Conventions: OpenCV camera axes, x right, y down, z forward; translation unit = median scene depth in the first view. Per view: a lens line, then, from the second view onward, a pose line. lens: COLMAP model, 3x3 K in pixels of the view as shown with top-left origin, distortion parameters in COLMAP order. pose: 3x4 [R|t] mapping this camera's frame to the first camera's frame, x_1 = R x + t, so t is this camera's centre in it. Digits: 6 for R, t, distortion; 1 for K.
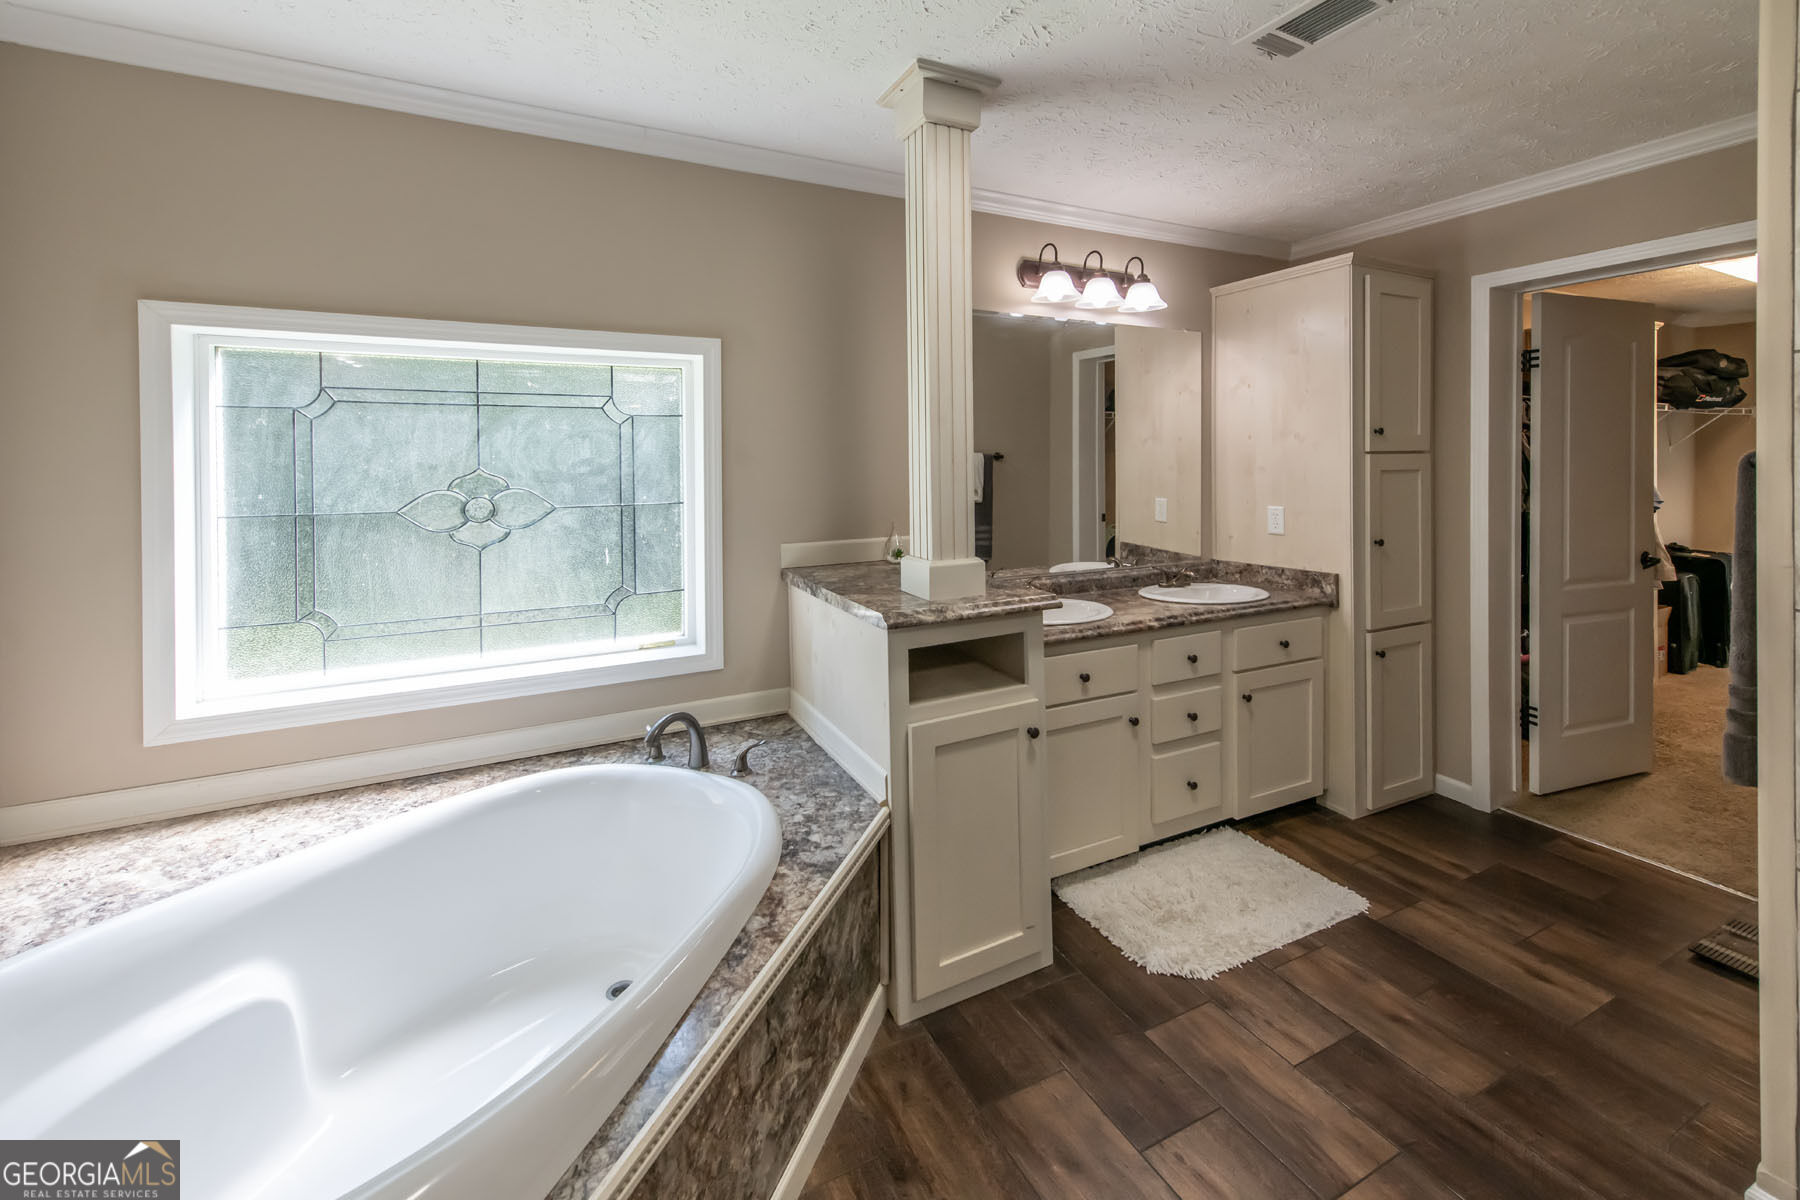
lens RADIAL K [[742.1, 0, 922.1], [0, 742.1, 455.3], [0, 0, 1]] dist [0.009664, -0.000119]
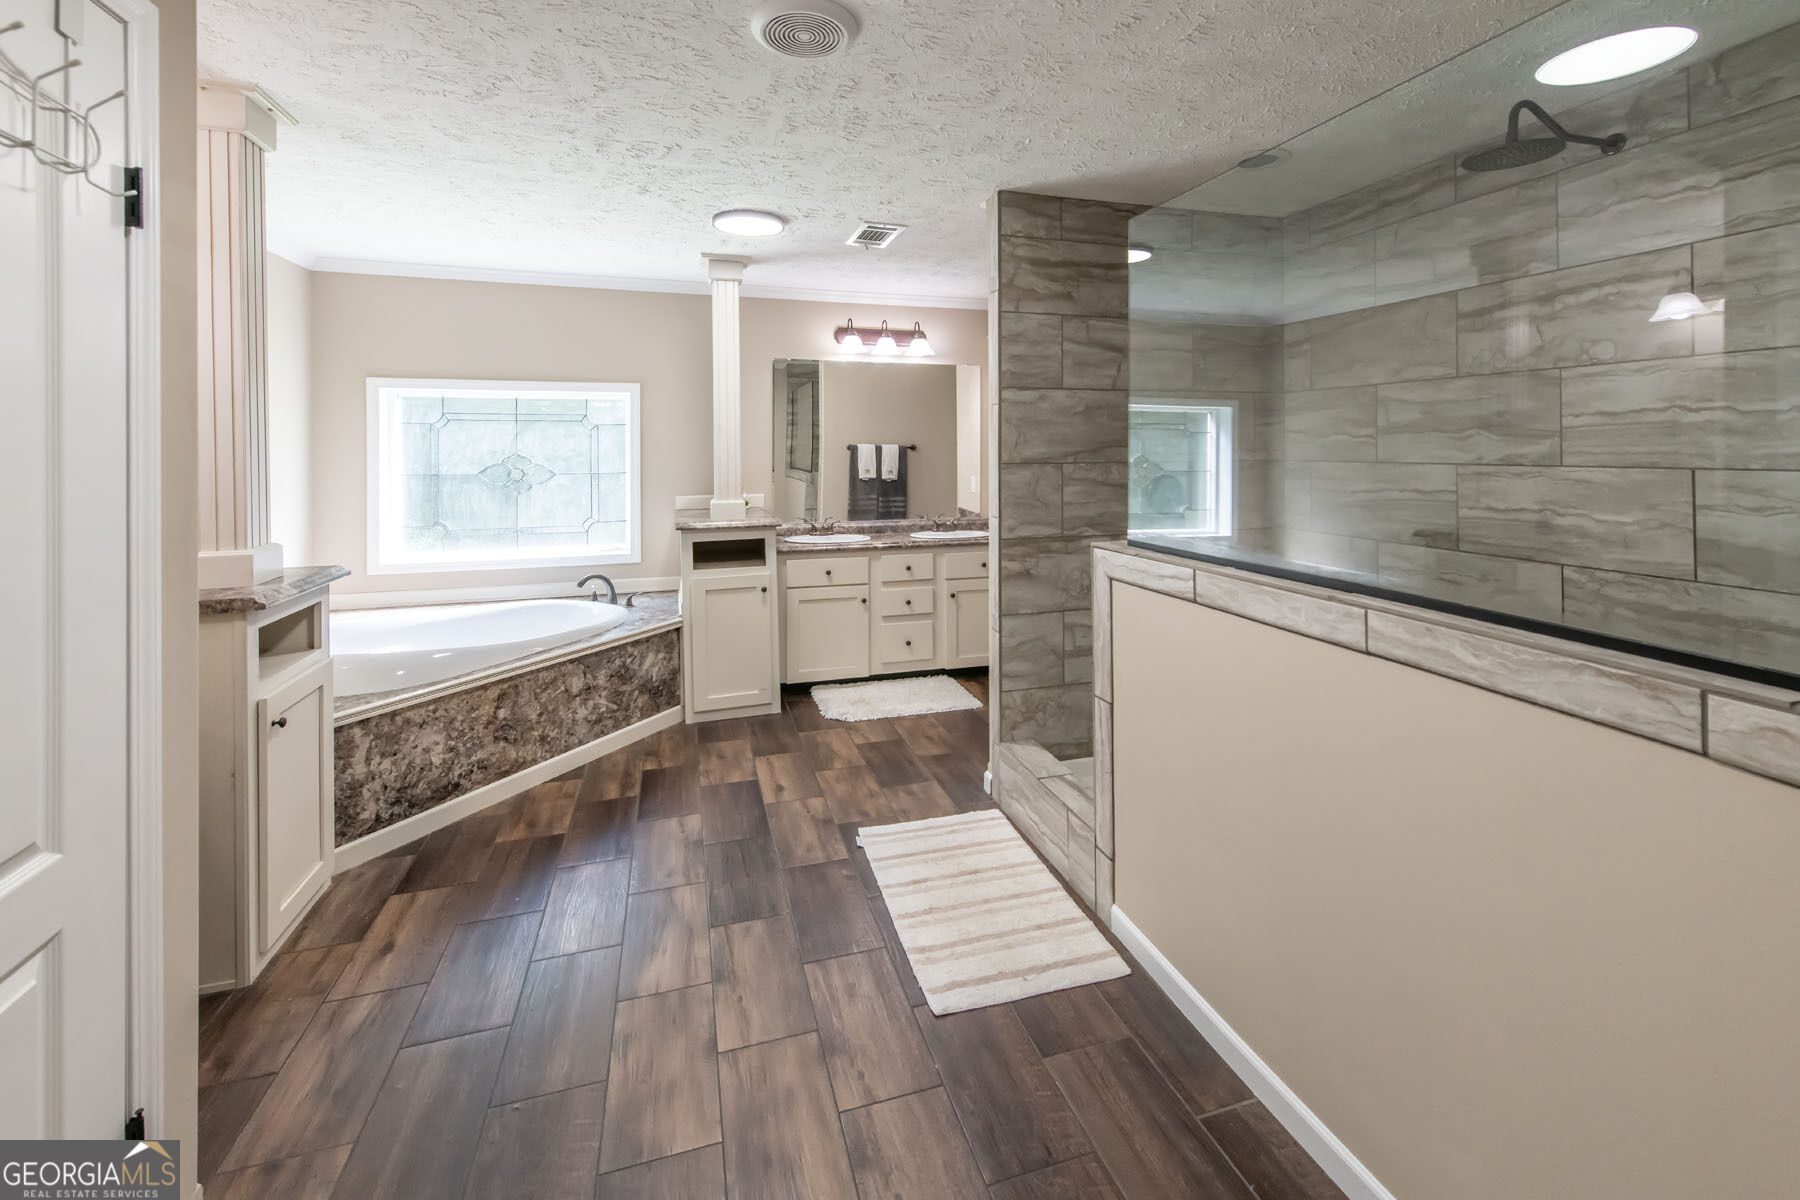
lens RADIAL K [[749.5, 0, 941.7], [0, 749.5, 437.9], [0, 0, 1]] dist [0.002716, 0.000186]
pose [[0.989056, 0.001373, -0.147535, 0.792359], [-0.002773, 0.999953, -0.009287, -0.006647], [0.147516, 0.009594, 0.989013, -0.775299]]
